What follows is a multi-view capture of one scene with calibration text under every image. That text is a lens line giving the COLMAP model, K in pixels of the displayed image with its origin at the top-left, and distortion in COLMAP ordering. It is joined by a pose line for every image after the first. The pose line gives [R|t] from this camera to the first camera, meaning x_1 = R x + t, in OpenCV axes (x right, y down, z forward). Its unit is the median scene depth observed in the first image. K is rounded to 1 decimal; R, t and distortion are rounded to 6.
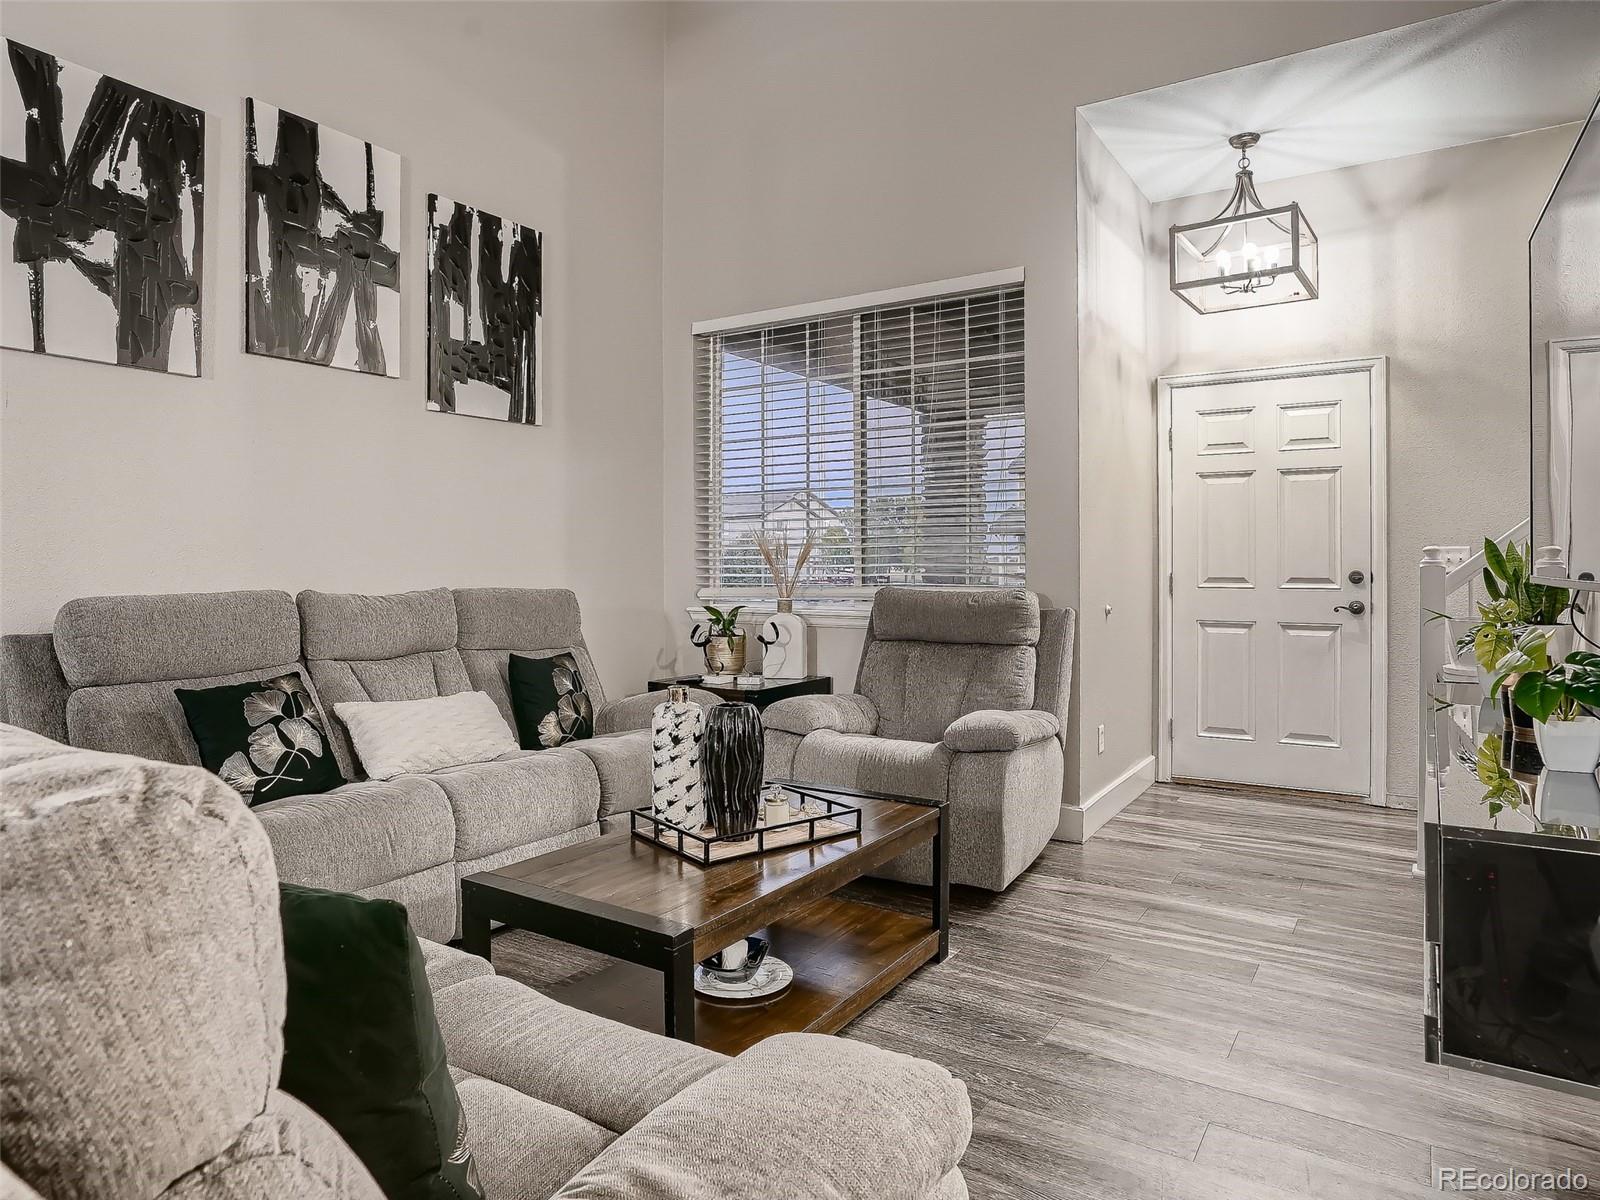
lens RADIAL K [[962.4, 0, 801.1], [0, 962.4, 569.7], [0, 0, 1]] dist [-0.065068, 0.039019]
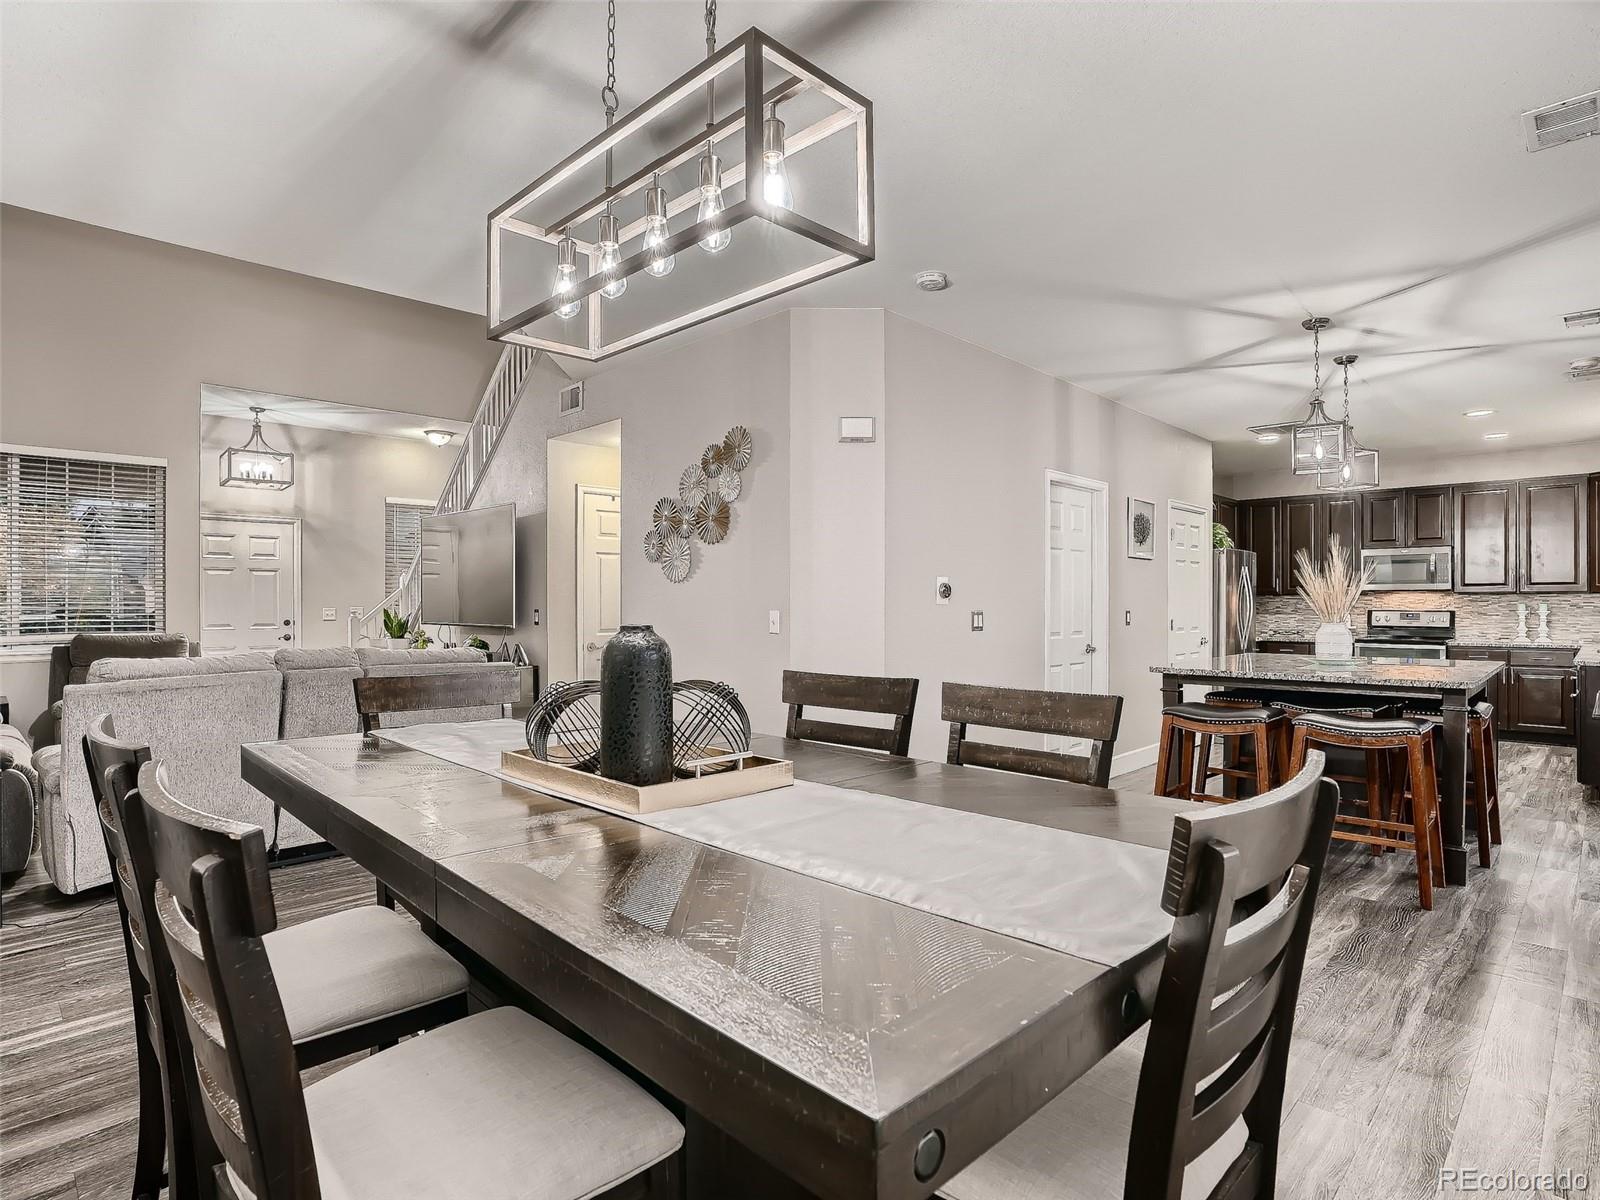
lens RADIAL K [[855.4, 0, 800.0], [0, 855.4, 600.0], [0, 0, 1]] dist [-0.064905, 0.027184]
pose [[0.201709, 0.004438, 0.979436, -1.151686], [0.005021, 0.999972, -0.005566, -0.029354], [-0.979433, 0.006040, 0.201681, -0.557956]]
